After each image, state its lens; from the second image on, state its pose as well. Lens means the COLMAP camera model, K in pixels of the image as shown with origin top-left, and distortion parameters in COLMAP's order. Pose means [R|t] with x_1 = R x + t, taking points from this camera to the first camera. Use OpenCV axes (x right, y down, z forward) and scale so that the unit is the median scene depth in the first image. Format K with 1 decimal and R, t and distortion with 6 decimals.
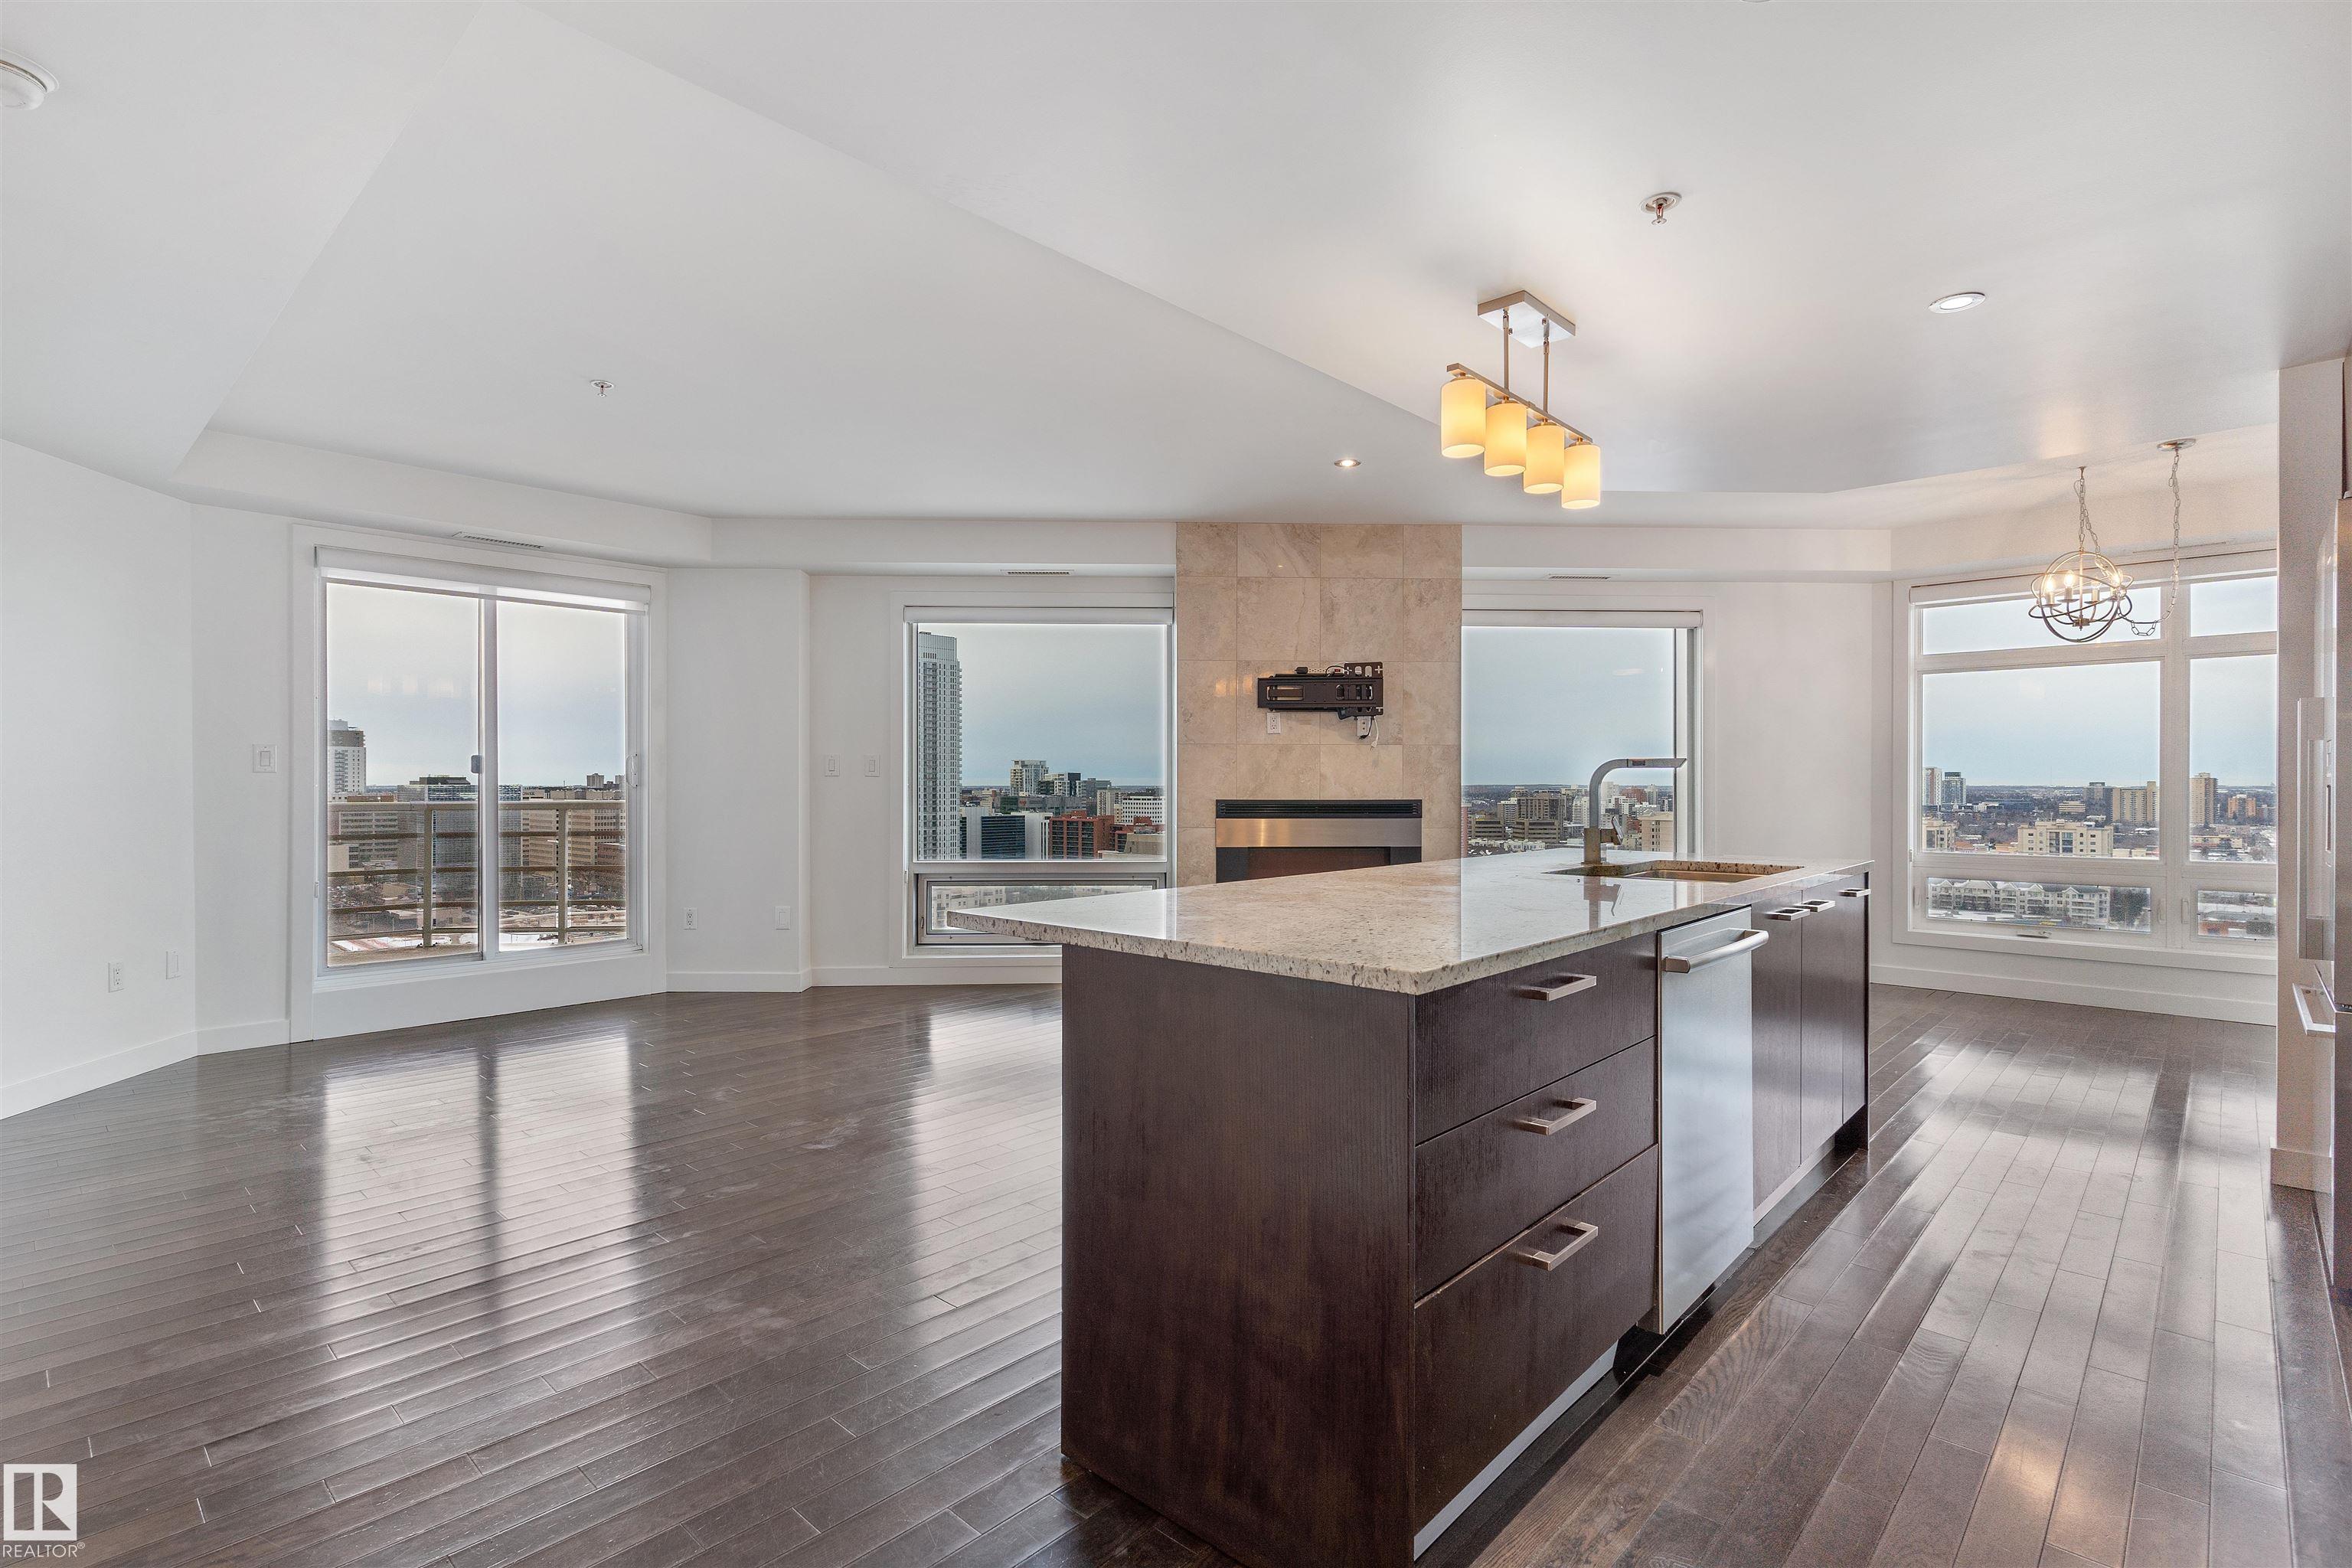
lens RADIAL K [[1139.3, 0, 1183.1], [0, 1139.3, 788.4], [0, 0, 1]] dist [0.005171, -0.001158]
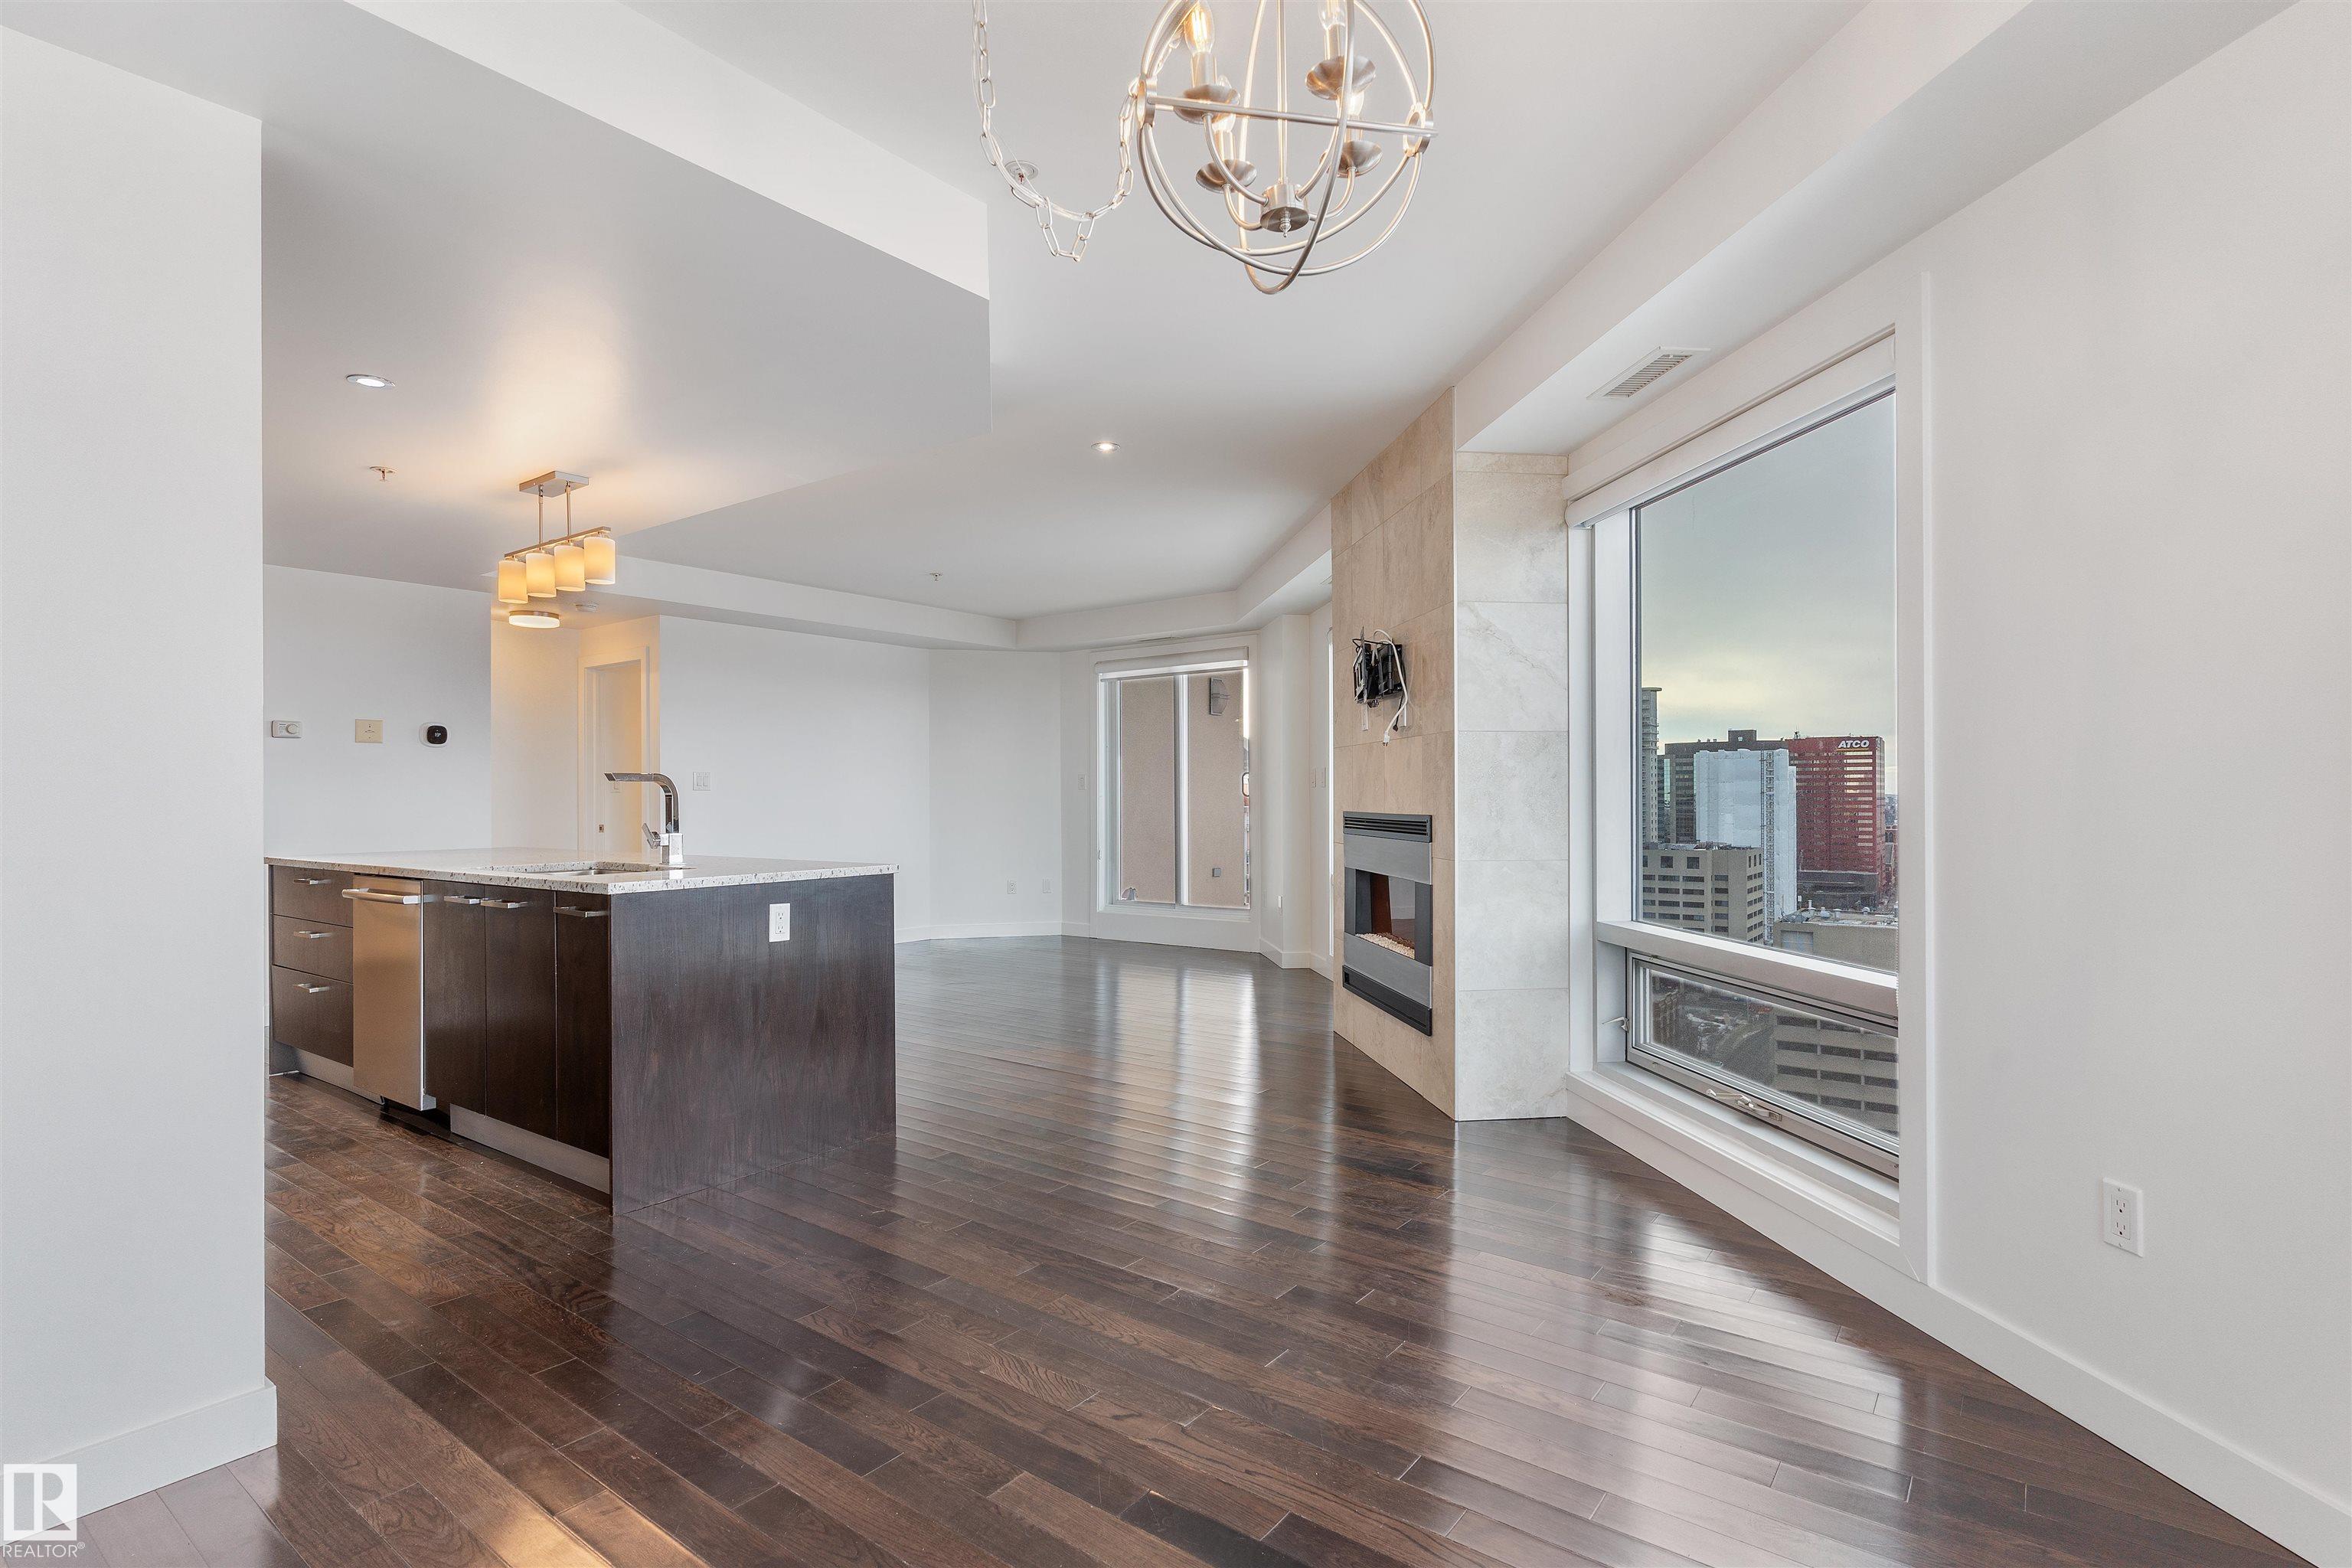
lens RADIAL K [[1139.3, 0, 1194.4], [0, 1139.3, 787.4], [0, 0, 1]] dist [0.005171, -0.001158]
pose [[0.107195, -0.008281, -0.994204, 1.011395], [0.000872, 0.999966, -0.008235, -0.002032], [0.994238, 0.000016, 0.107198, 0.932076]]
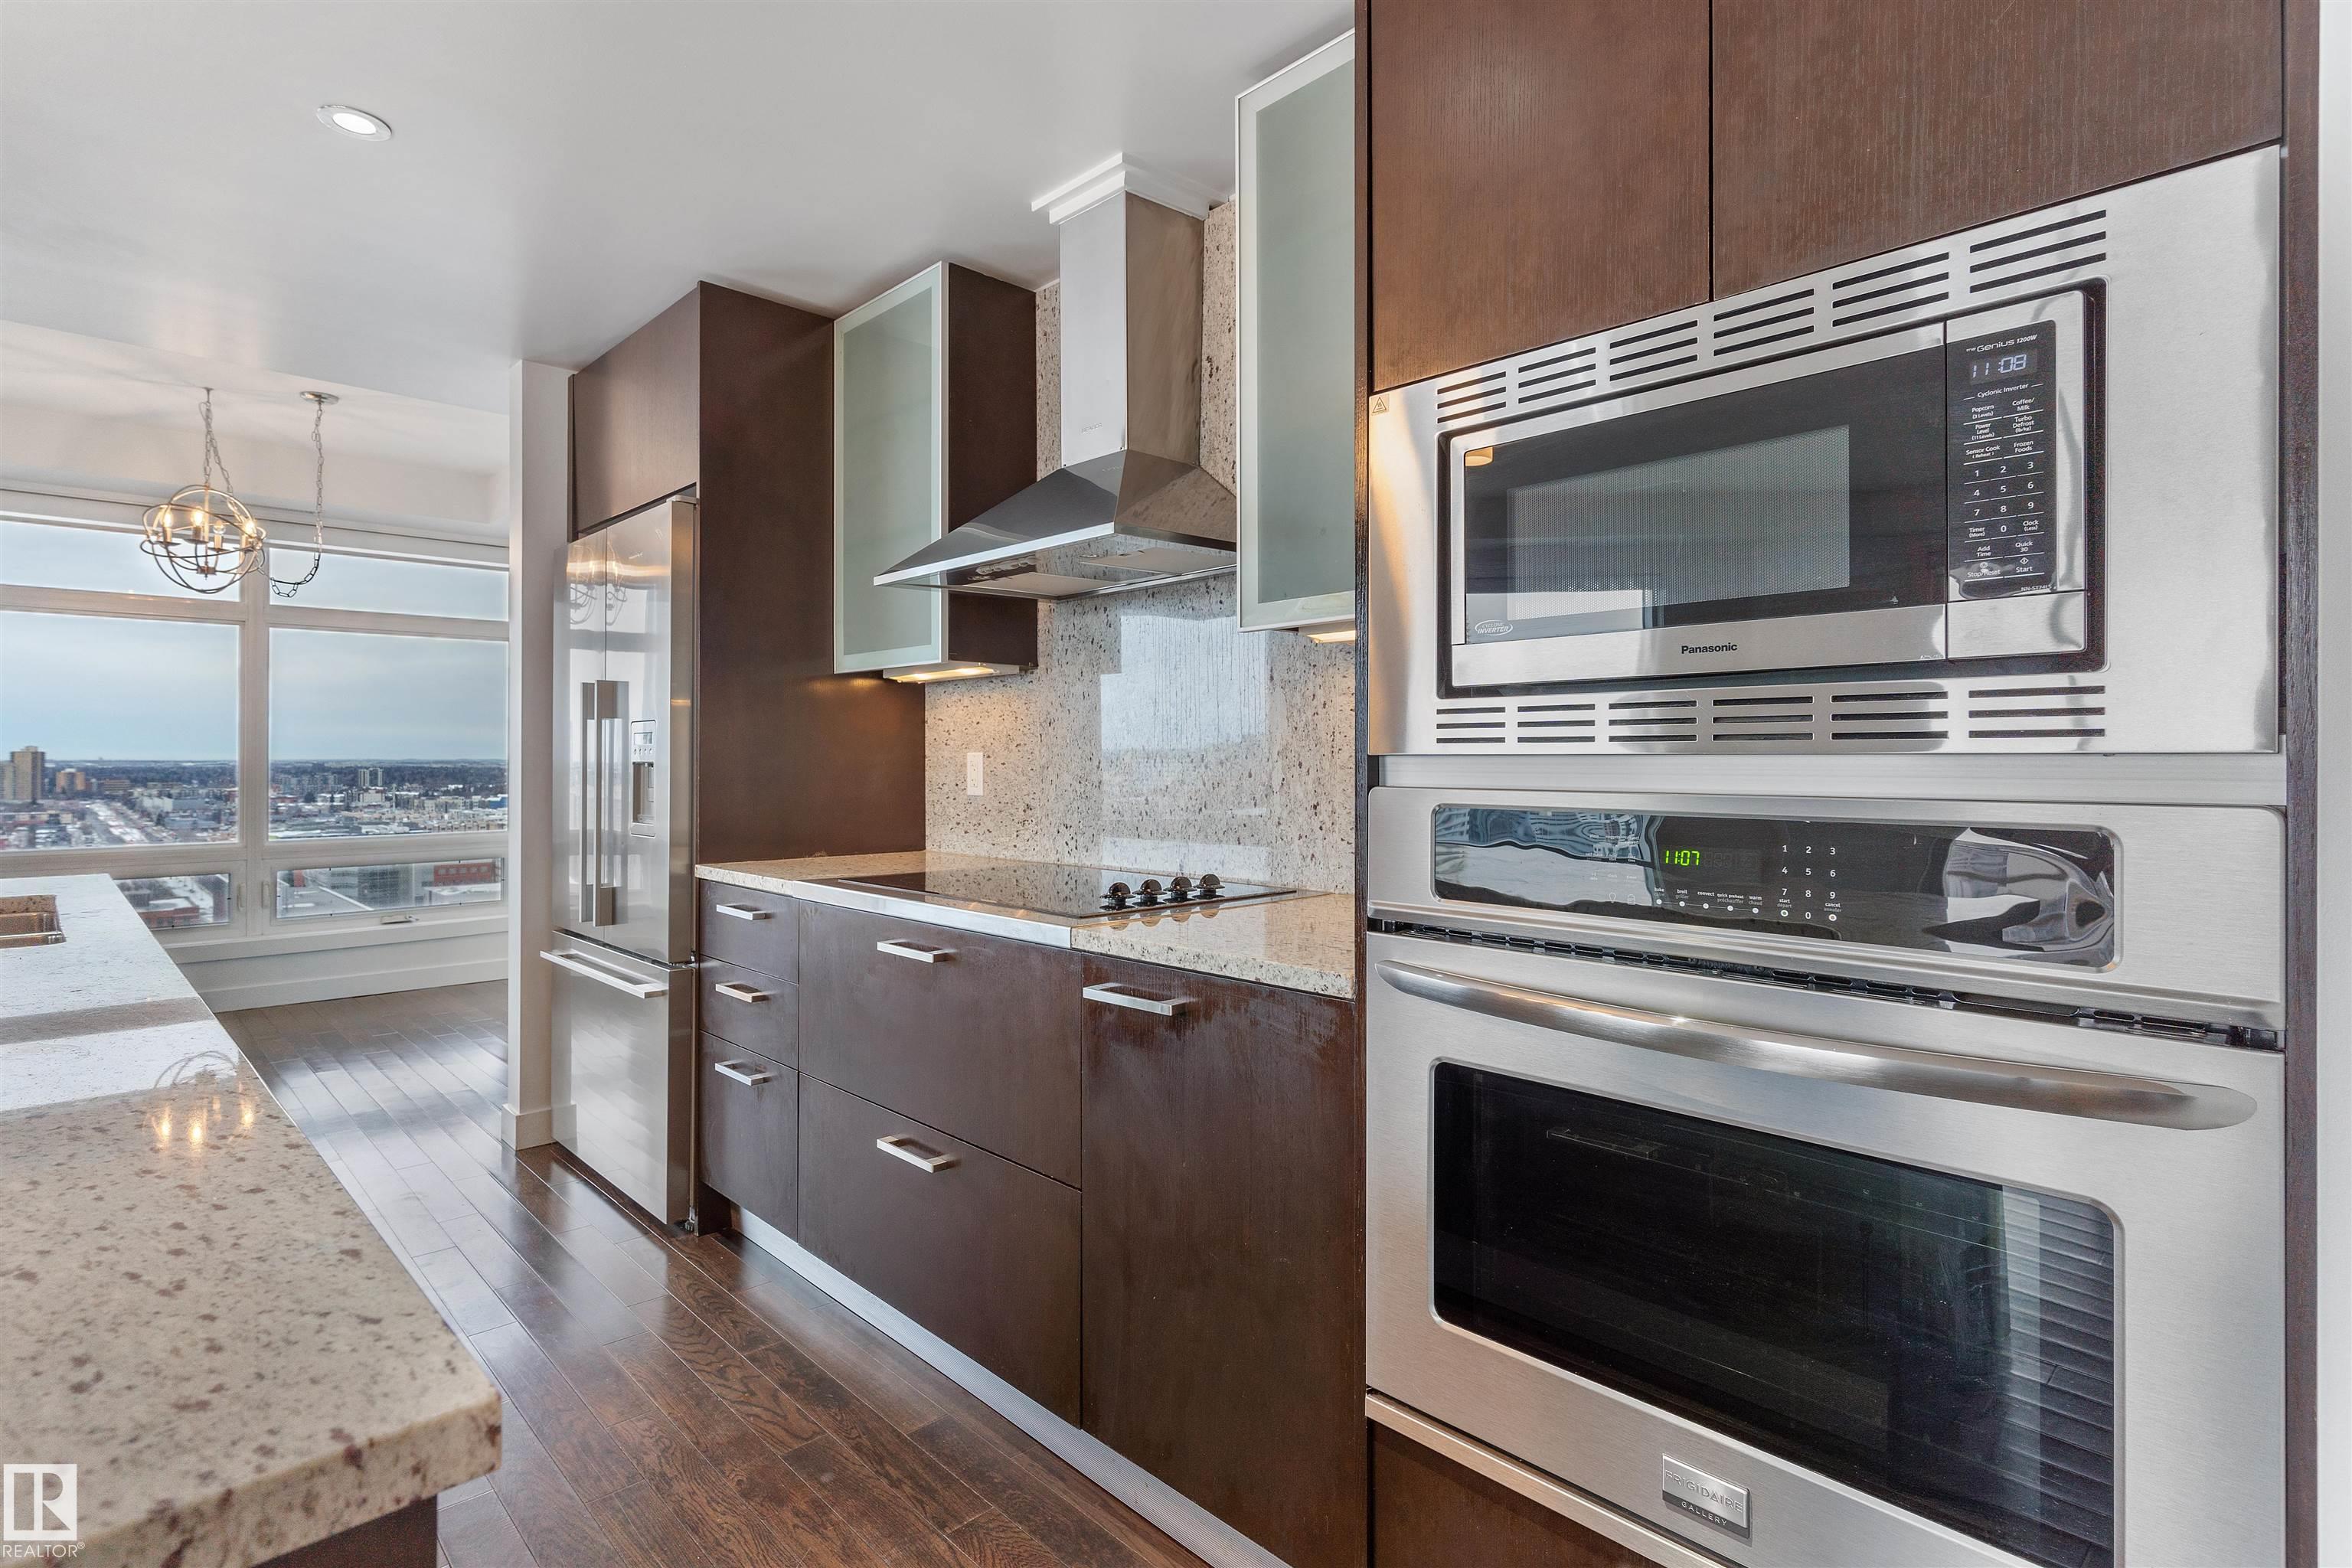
lens RADIAL K [[1139.3, 0, 1172.3], [0, 1139.3, 760.4], [0, 0, 1]] dist [0.005171, -0.001158]
pose [[0.055583, -0.000708, 0.998454, -0.025234], [0.002484, 0.999997, 0.000570, -0.002146], [-0.998451, 0.002448, 0.055585, 0.230123]]
